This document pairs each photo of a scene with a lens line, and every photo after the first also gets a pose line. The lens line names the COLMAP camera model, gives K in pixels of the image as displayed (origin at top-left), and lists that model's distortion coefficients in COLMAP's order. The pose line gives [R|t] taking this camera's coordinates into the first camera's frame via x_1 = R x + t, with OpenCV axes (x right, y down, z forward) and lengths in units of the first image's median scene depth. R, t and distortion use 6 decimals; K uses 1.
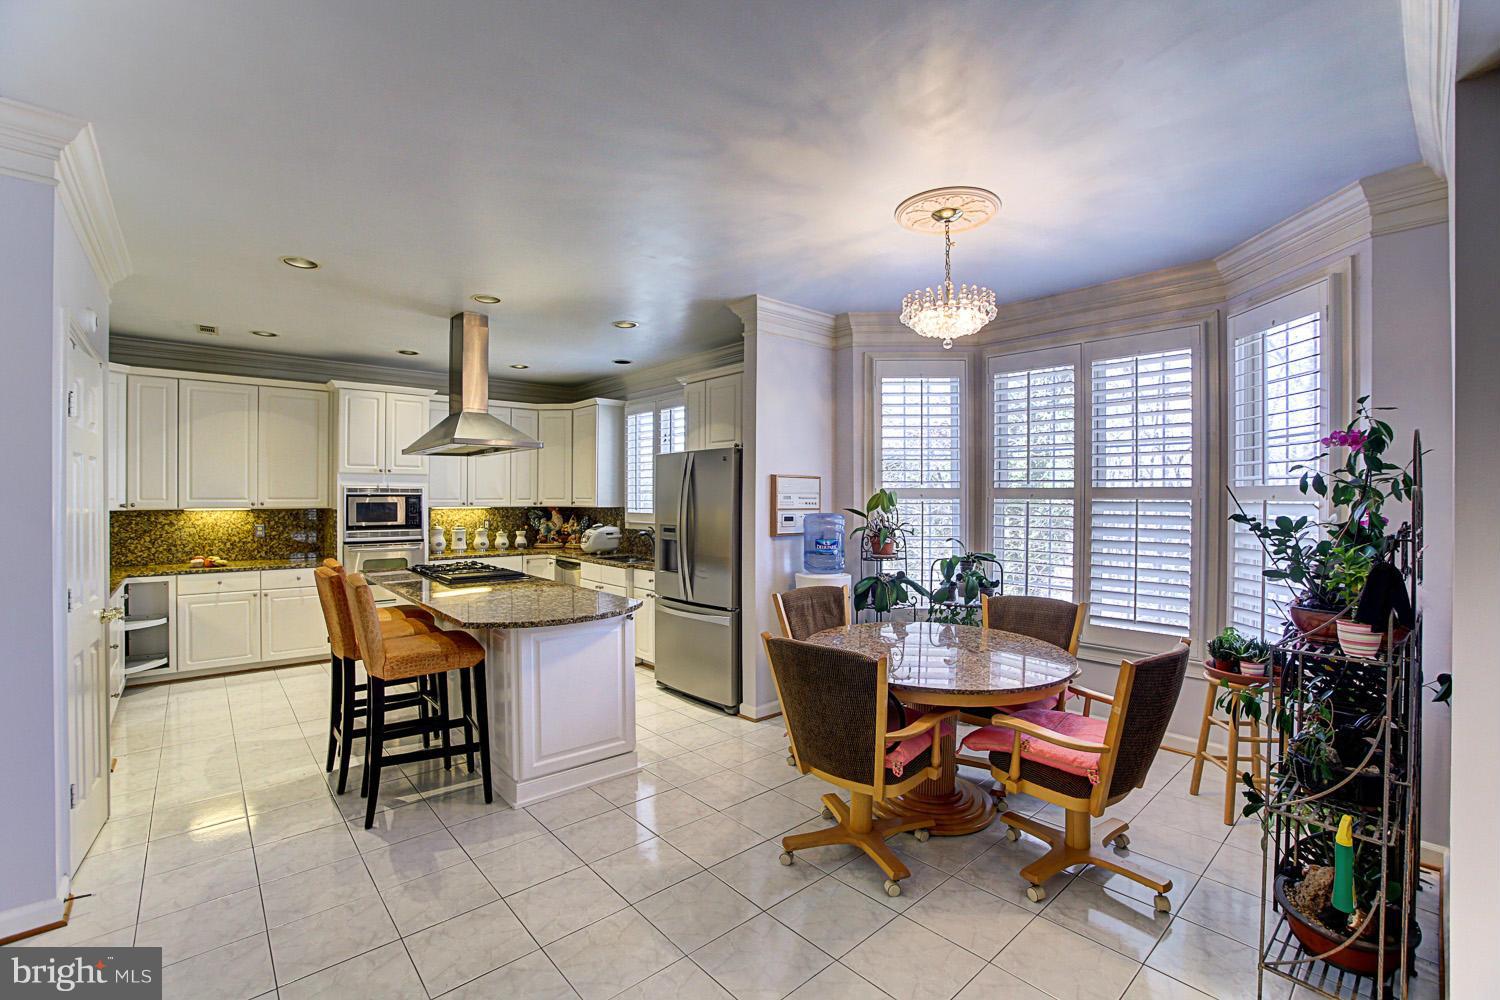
lens RADIAL K [[678.5, 0, 754.8], [0, 678.5, 494.4], [0, 0, 1]] dist [-0.068675, 0.028912]
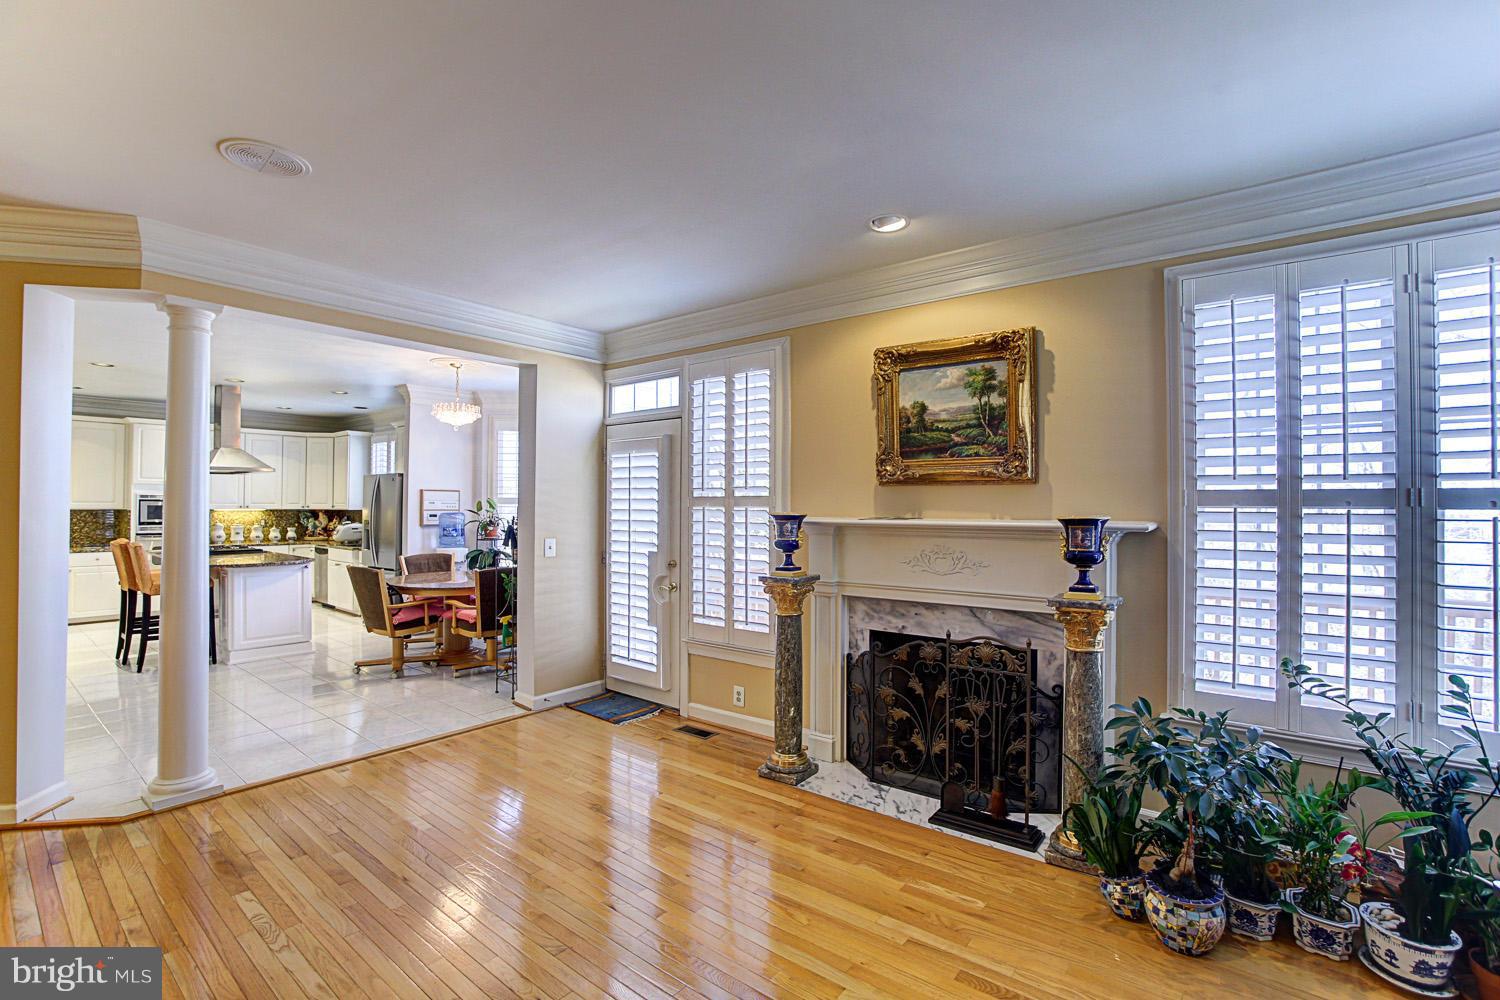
lens RADIAL K [[678.5, 0, 754.8], [0, 678.5, 494.4], [0, 0, 1]] dist [-0.068675, 0.028912]
pose [[0.981913, 0.006906, 0.189208, 0.386973], [-0.005001, 0.999932, -0.010543, -0.002329], [-0.189268, 0.009406, 0.981880, -0.577788]]
